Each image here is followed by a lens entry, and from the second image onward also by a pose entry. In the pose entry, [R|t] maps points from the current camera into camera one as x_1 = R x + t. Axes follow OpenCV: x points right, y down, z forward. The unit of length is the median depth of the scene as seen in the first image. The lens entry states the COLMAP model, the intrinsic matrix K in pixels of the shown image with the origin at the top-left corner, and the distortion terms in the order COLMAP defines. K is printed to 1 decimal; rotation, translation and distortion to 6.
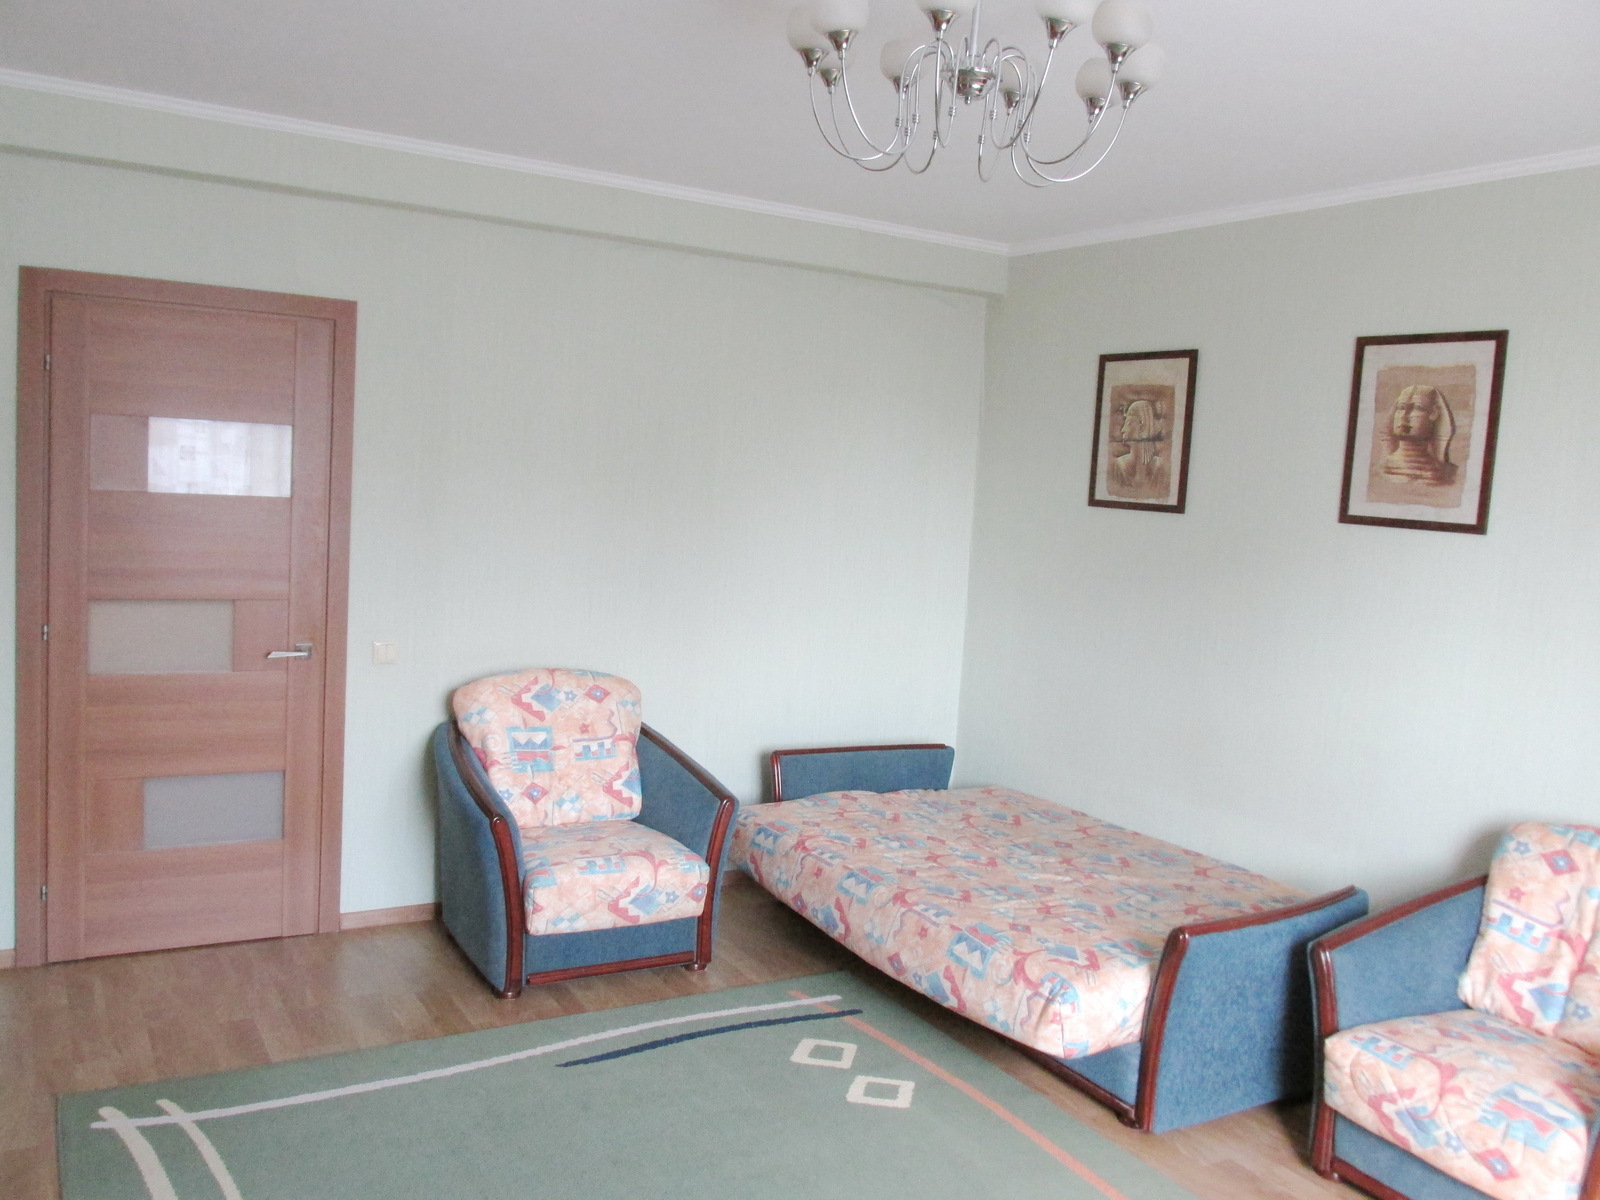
lens RADIAL K [[1322.8, 0, 798.4], [0, 1322.8, 590.9], [0, 0, 1]] dist [-0.039207, 0.016752]
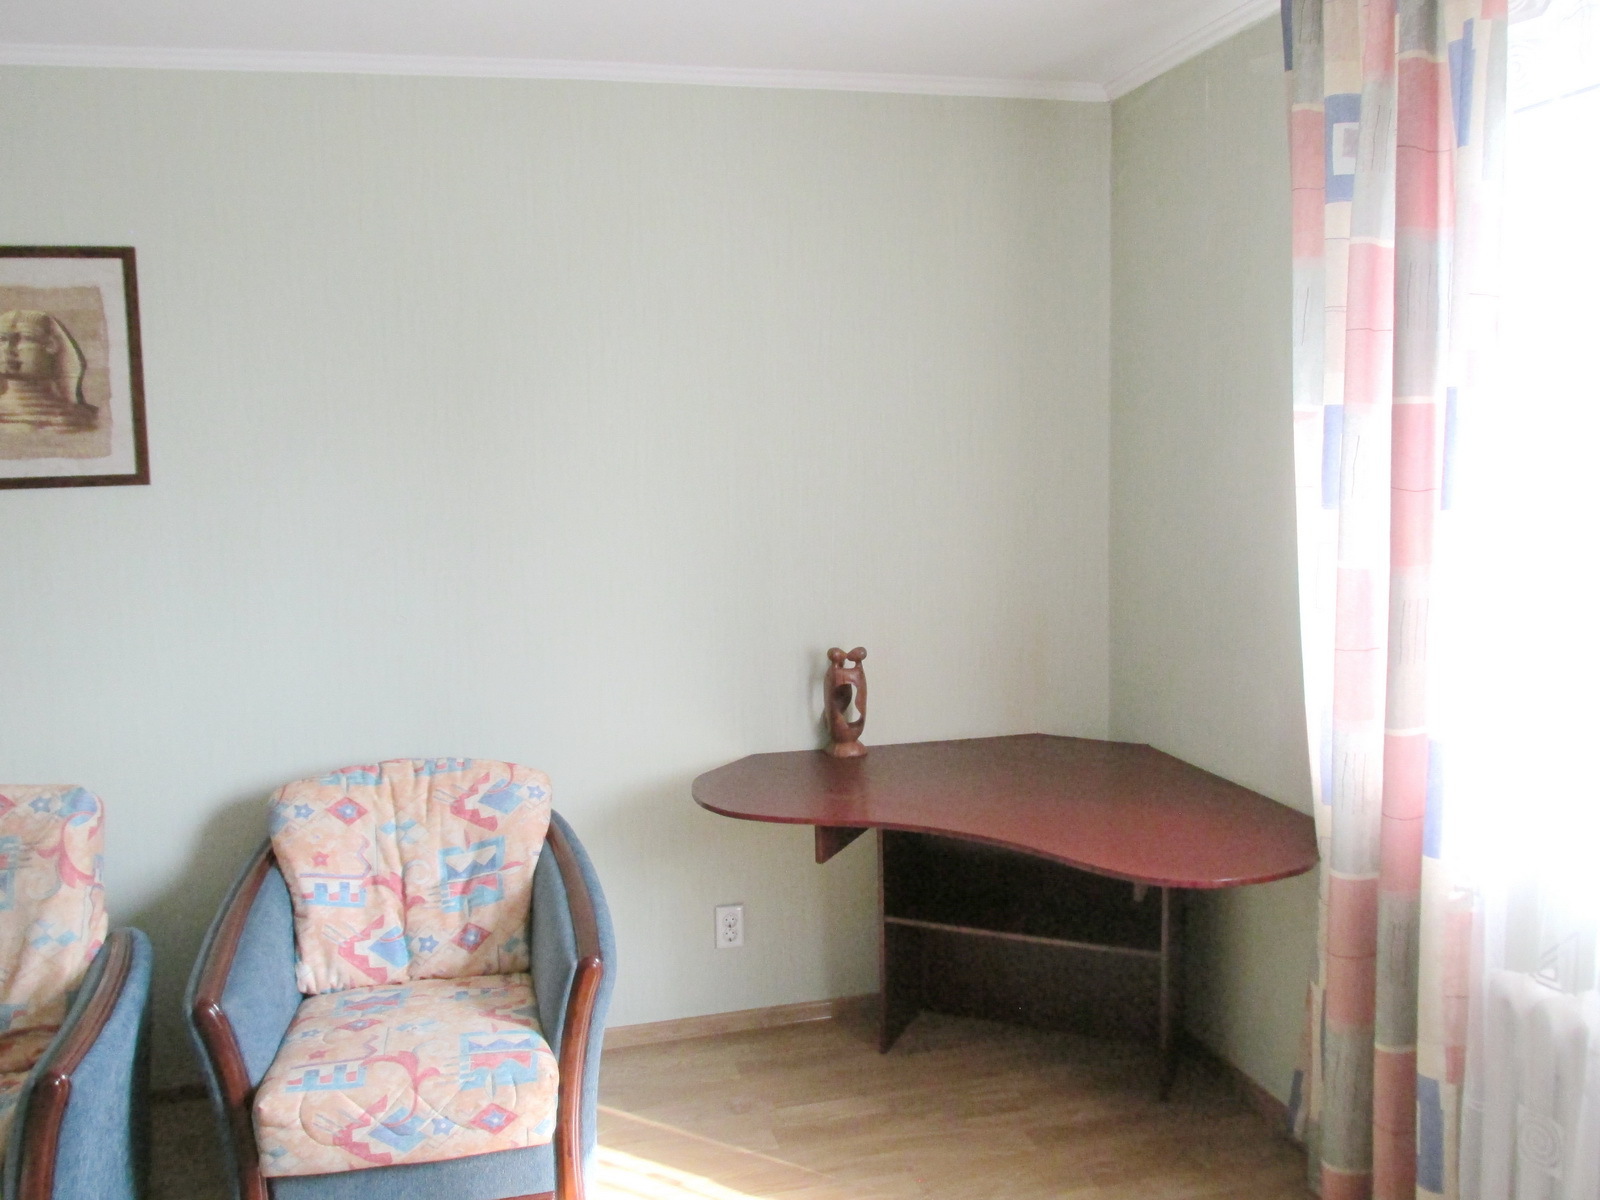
lens RADIAL K [[1322.8, 0, 798.4], [0, 1322.8, 590.9], [0, 0, 1]] dist [-0.039207, 0.016752]
pose [[0.287530, -0.171486, 0.942294, -0.178334], [0.132737, 0.981481, 0.138114, -0.035505], [-0.948529, 0.085365, 0.304968, 0.322324]]
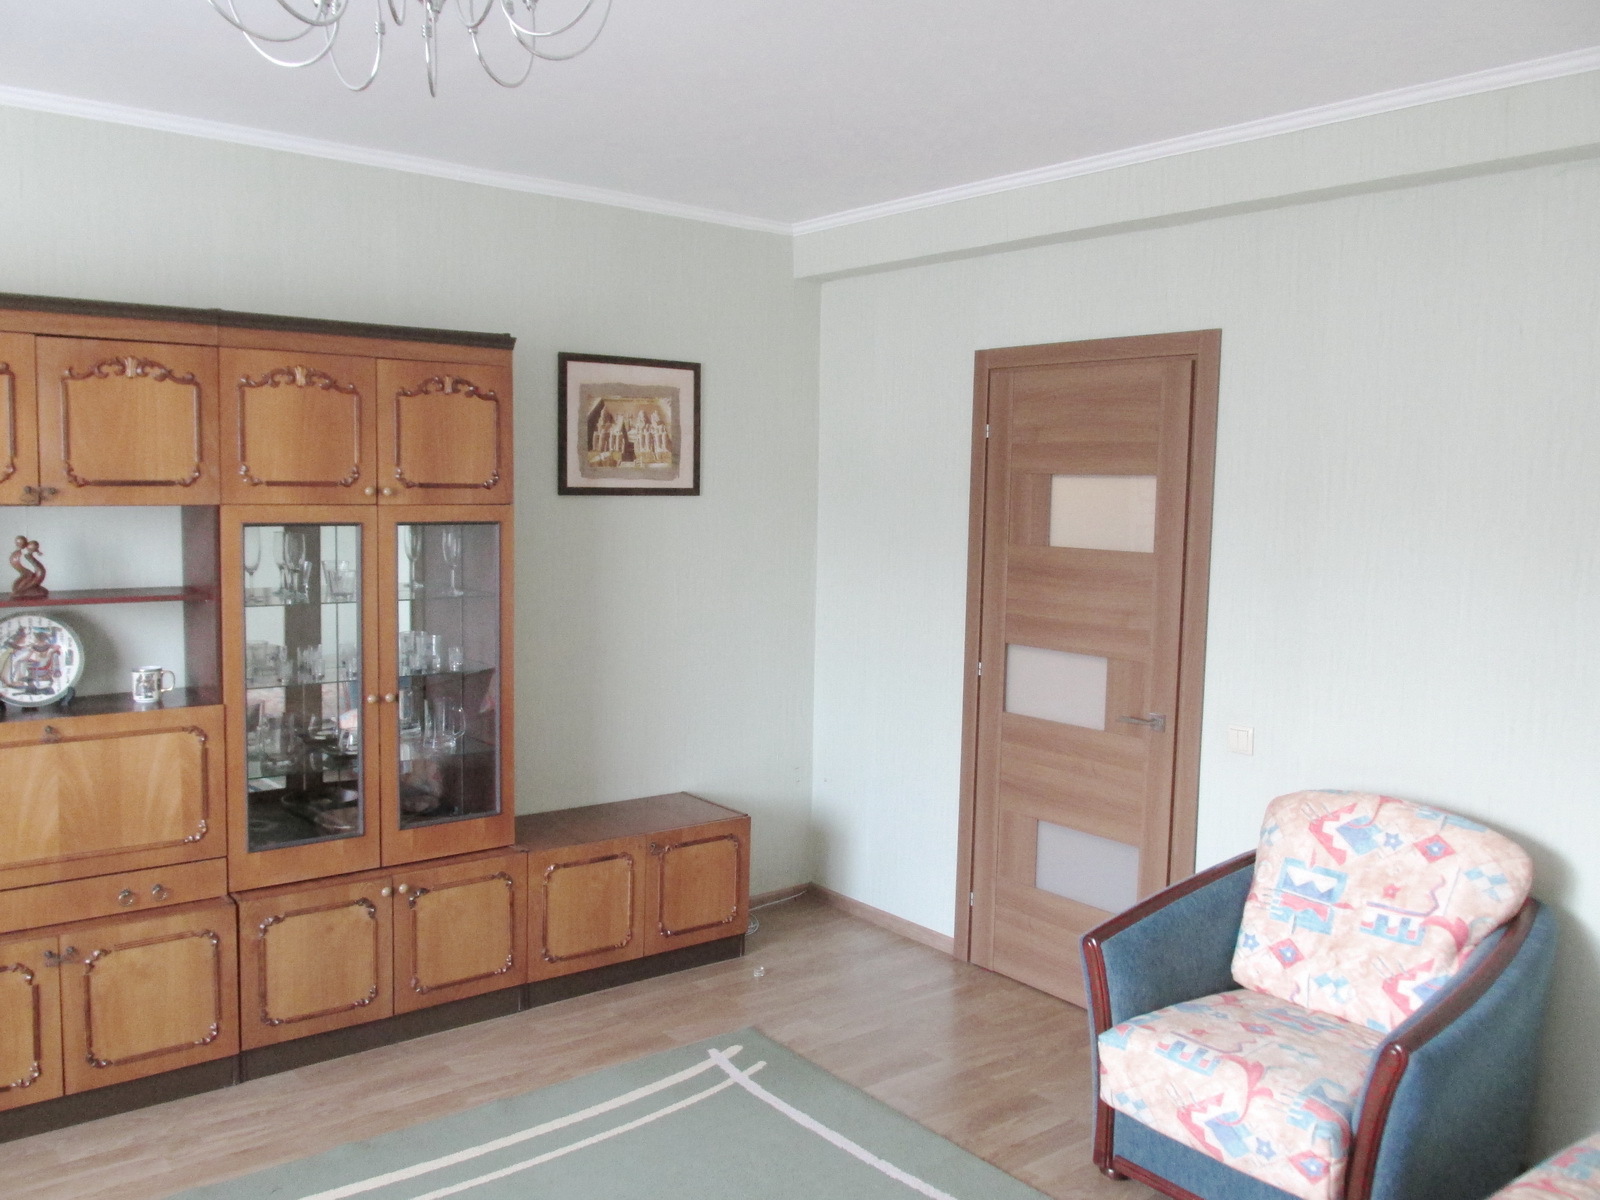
lens RADIAL K [[1322.8, 0, 798.4], [0, 1322.8, 590.9], [0, 0, 1]] dist [-0.039207, 0.016752]
pose [[0.142372, 0.023256, -0.989540, 0.543856], [-0.102873, 0.994658, 0.008575, -0.029357], [0.984453, 0.100576, 0.144003, 0.684969]]
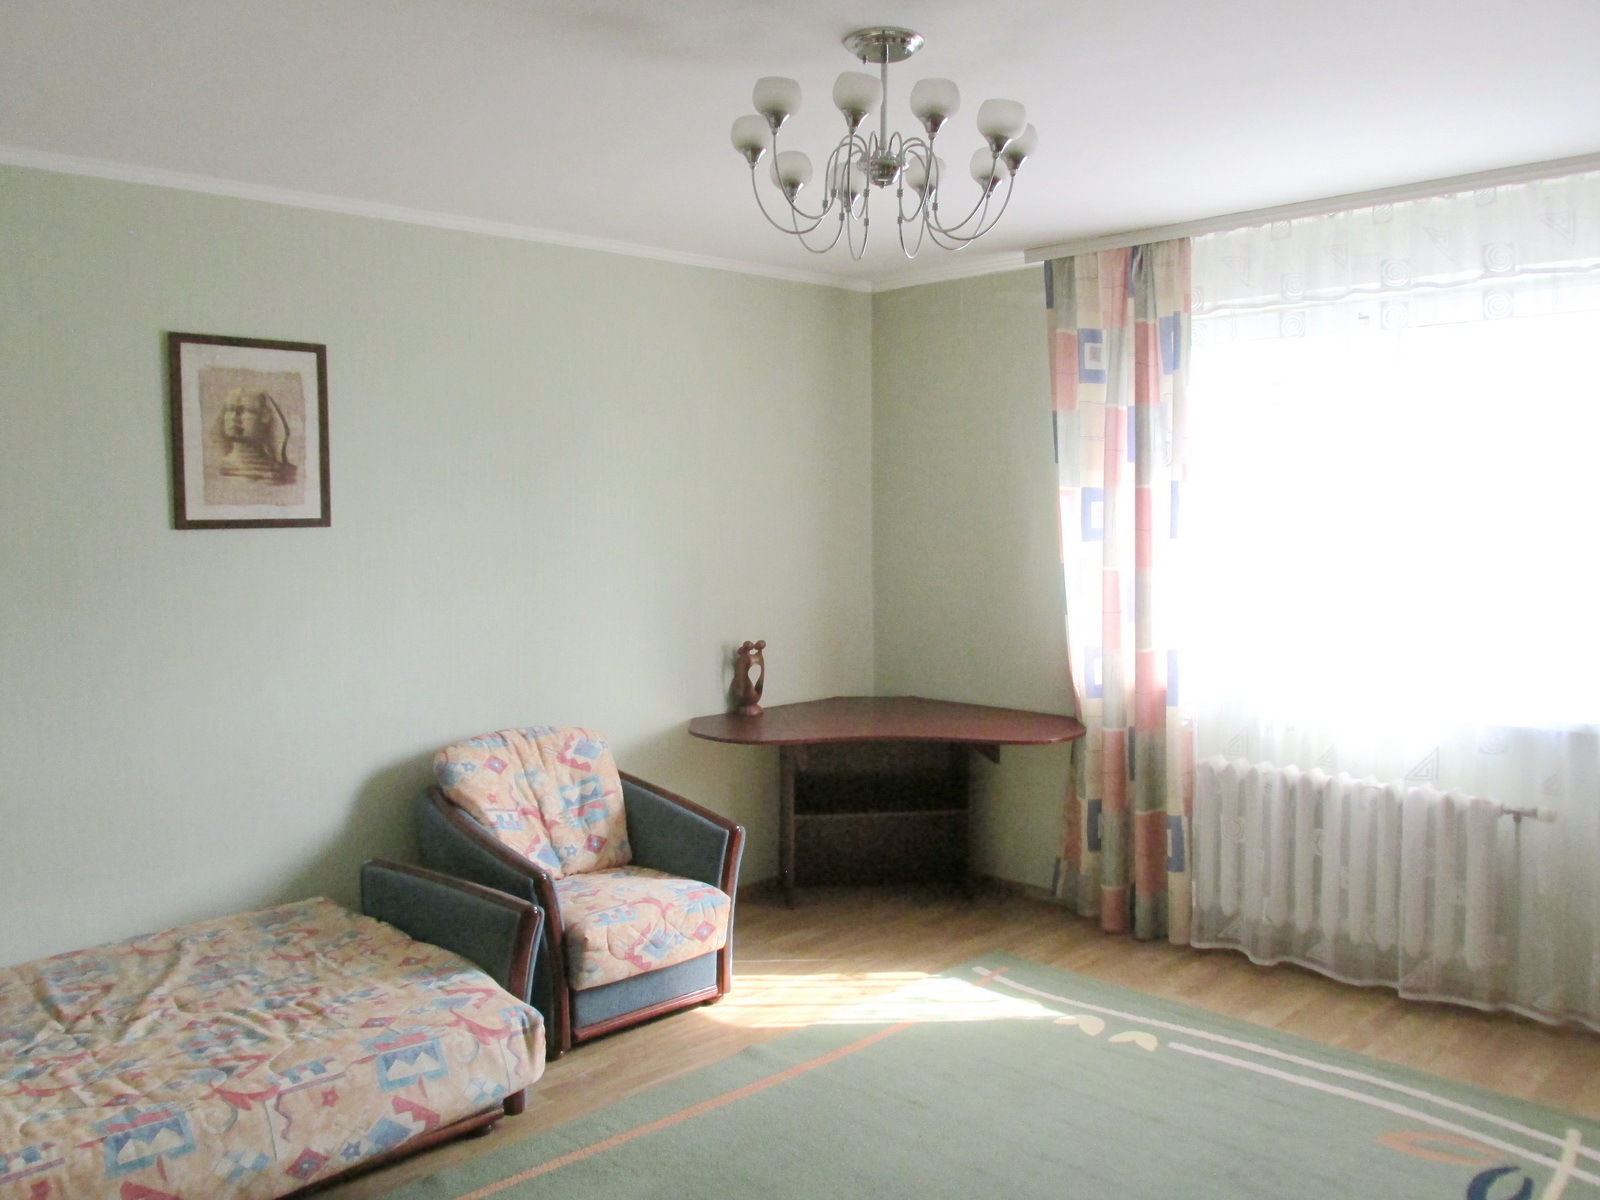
lens RADIAL K [[1321.0, 0, 801.3], [0, 1321.0, 592.5], [0, 0, 1]] dist [-0.033298, 0.005083]
pose [[-0.244095, -0.120736, 0.962206, -0.646908], [0.087829, 0.985389, 0.145926, -0.112619], [-0.965766, 0.120129, -0.229924, 0.848727]]
